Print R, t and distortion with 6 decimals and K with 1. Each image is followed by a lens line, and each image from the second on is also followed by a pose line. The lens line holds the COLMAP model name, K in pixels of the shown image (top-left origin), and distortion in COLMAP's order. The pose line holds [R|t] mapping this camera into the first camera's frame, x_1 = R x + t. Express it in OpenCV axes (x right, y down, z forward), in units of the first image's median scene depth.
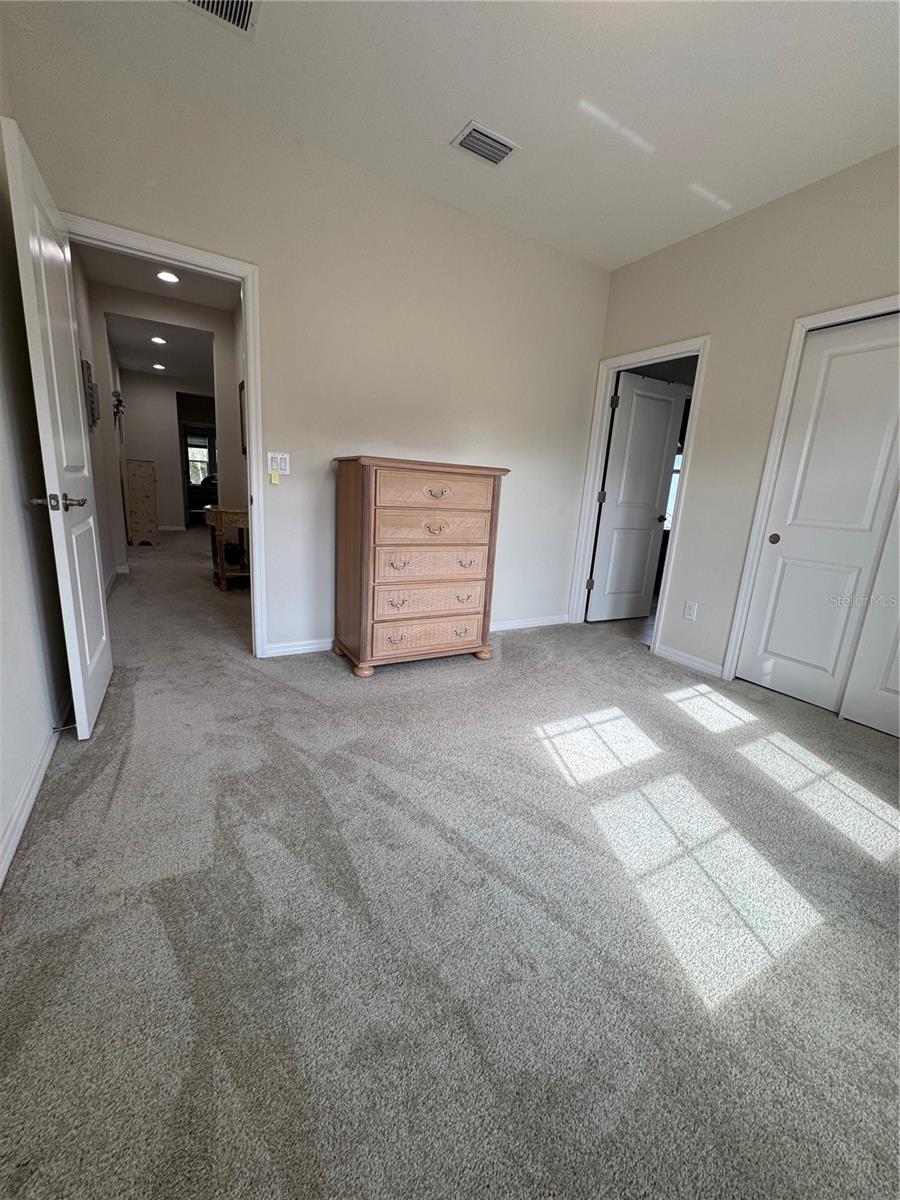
lens RADIAL K [[477.5, 0, 449.6], [0, 477.5, 600.8], [0, 0, 1]] dist [-0.000454, -0.000650]
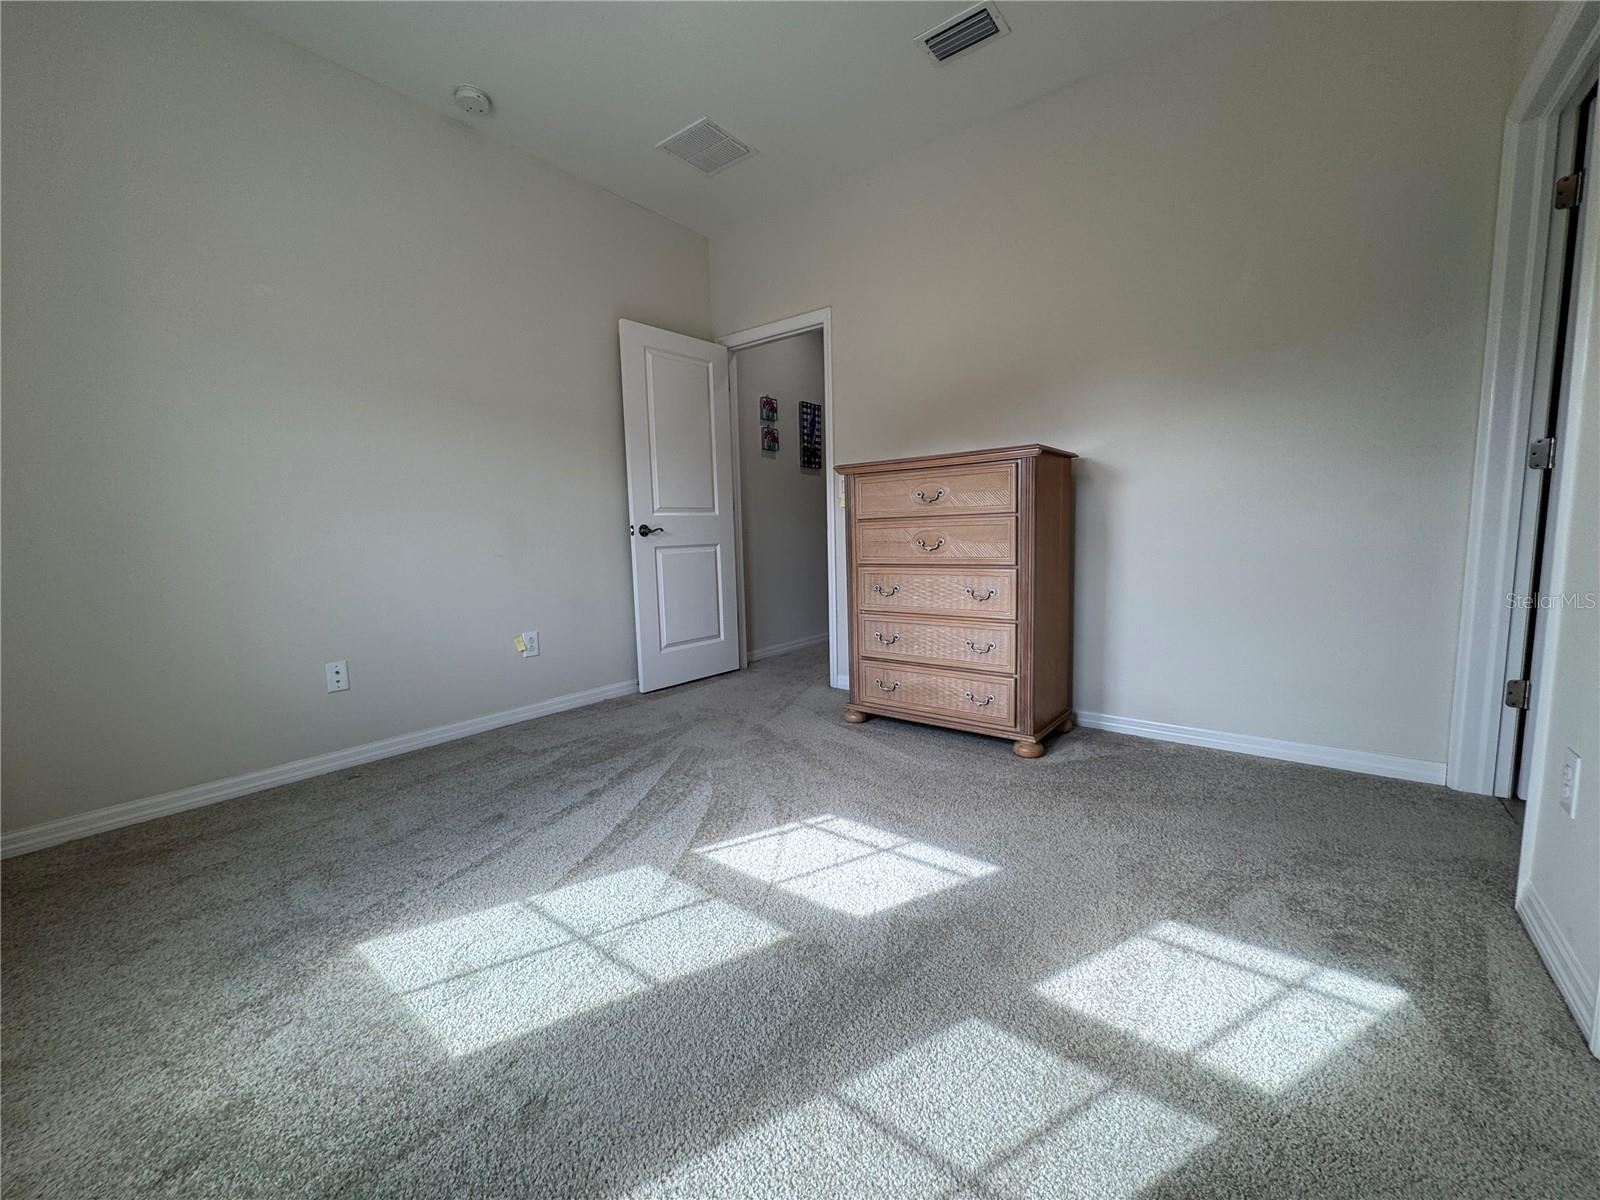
lens RADIAL K [[636.6, 0, 797.0], [0, 636.6, 600.7], [0, 0, 1]] dist [-0.000454, -0.000650]
pose [[0.359658, 0.030588, -0.932583, 0.843723], [-0.160618, 0.986573, -0.029585, -0.002476], [0.919156, 0.160430, 0.359742, 0.486521]]
